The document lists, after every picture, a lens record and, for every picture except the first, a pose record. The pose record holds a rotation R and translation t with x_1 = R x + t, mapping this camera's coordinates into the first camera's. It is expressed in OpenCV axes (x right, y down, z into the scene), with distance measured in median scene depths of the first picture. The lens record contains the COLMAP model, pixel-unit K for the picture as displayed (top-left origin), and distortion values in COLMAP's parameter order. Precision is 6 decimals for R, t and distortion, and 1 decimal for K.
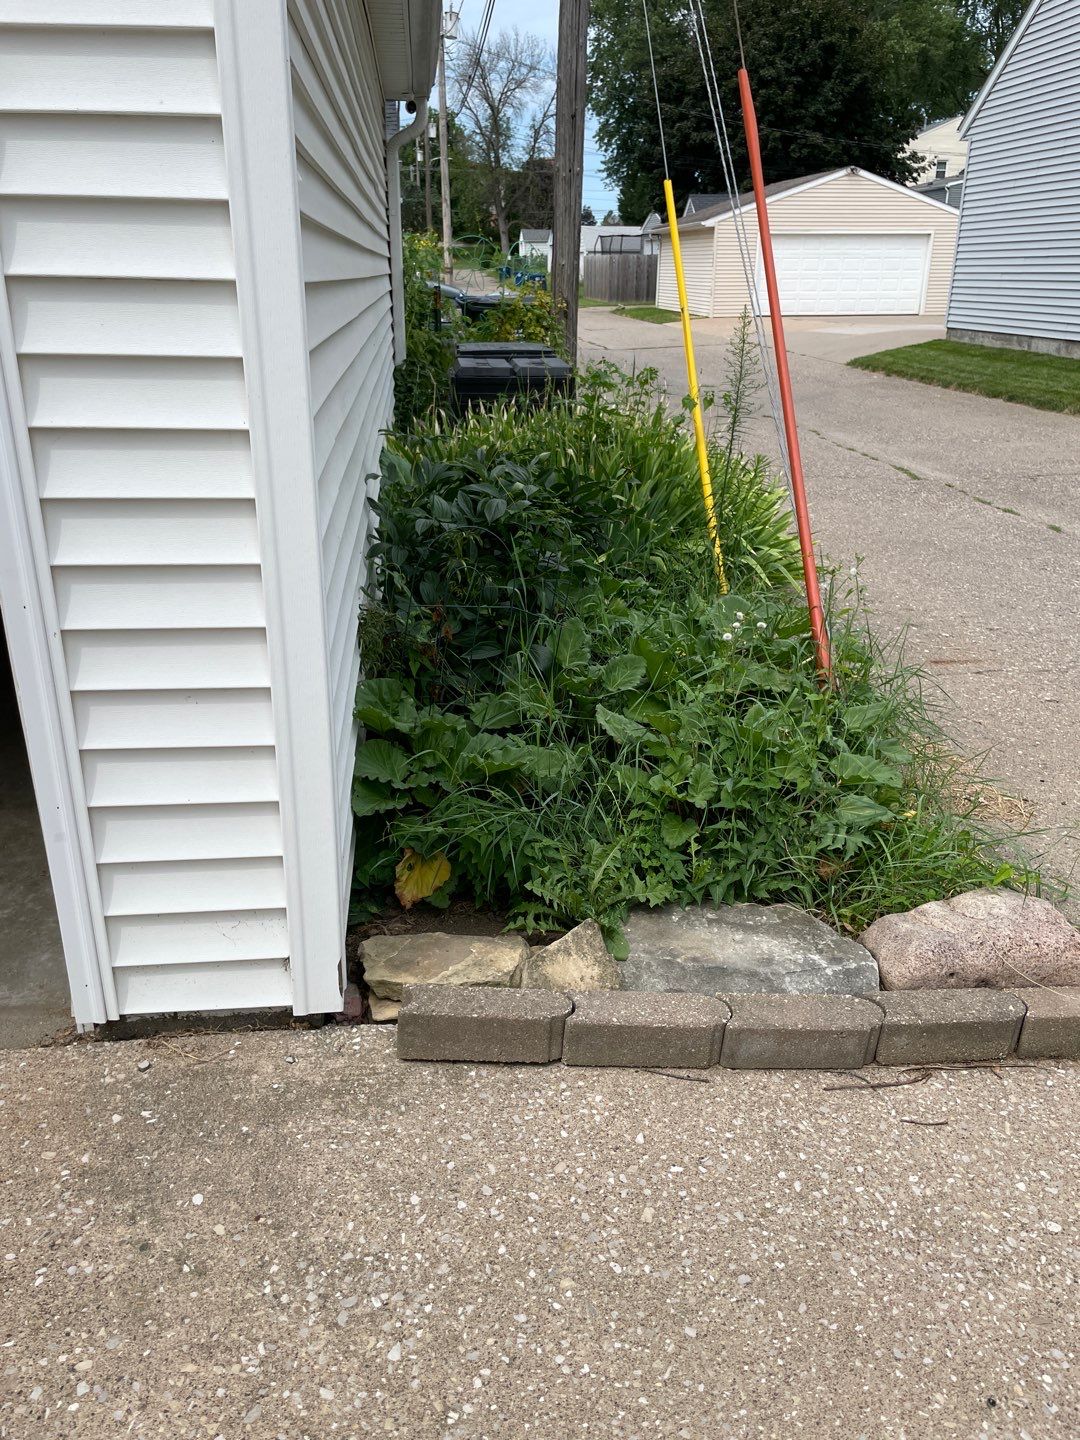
lens RADIAL K [[1076.1, 0, 540.0], [0, 1076.1, 720.0], [0, 0, 1]] dist [0.085329, -0.117123]
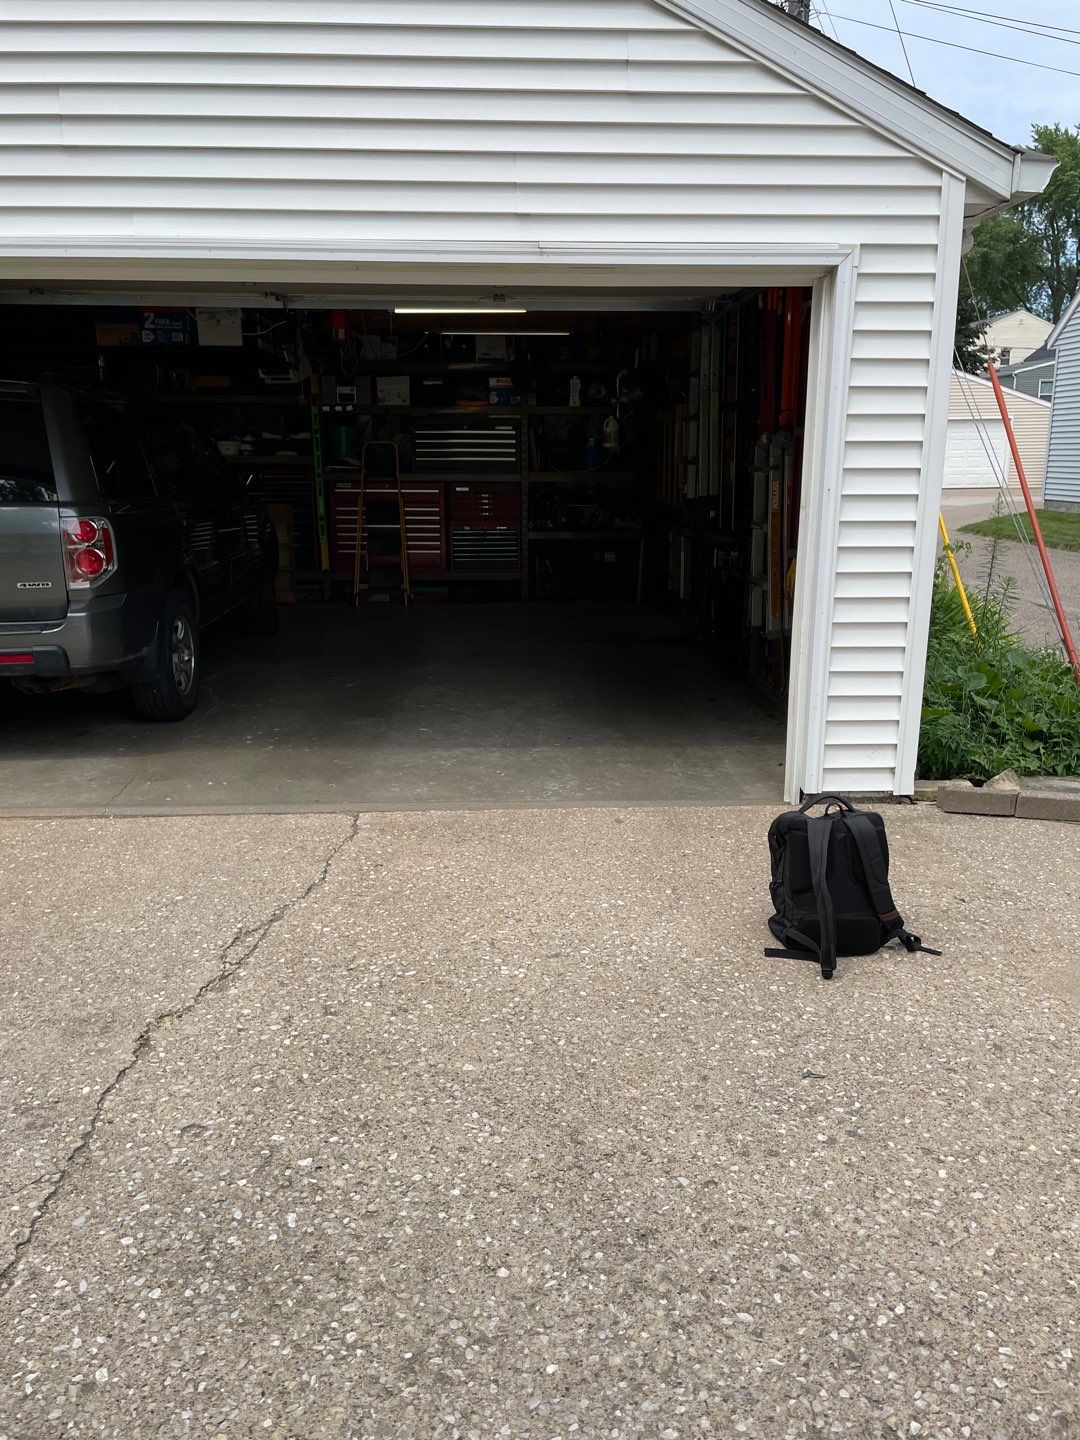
lens RADIAL K [[1076.1, 0, 540.0], [0, 1076.1, 720.0], [0, 0, 1]] dist [0.085329, -0.117123]
pose [[0.998055, 0.001843, -0.062307, -0.081964], [-0.010999, 0.989087, -0.146924, 0.045233], [0.061356, 0.147324, 0.987183, -0.133208]]
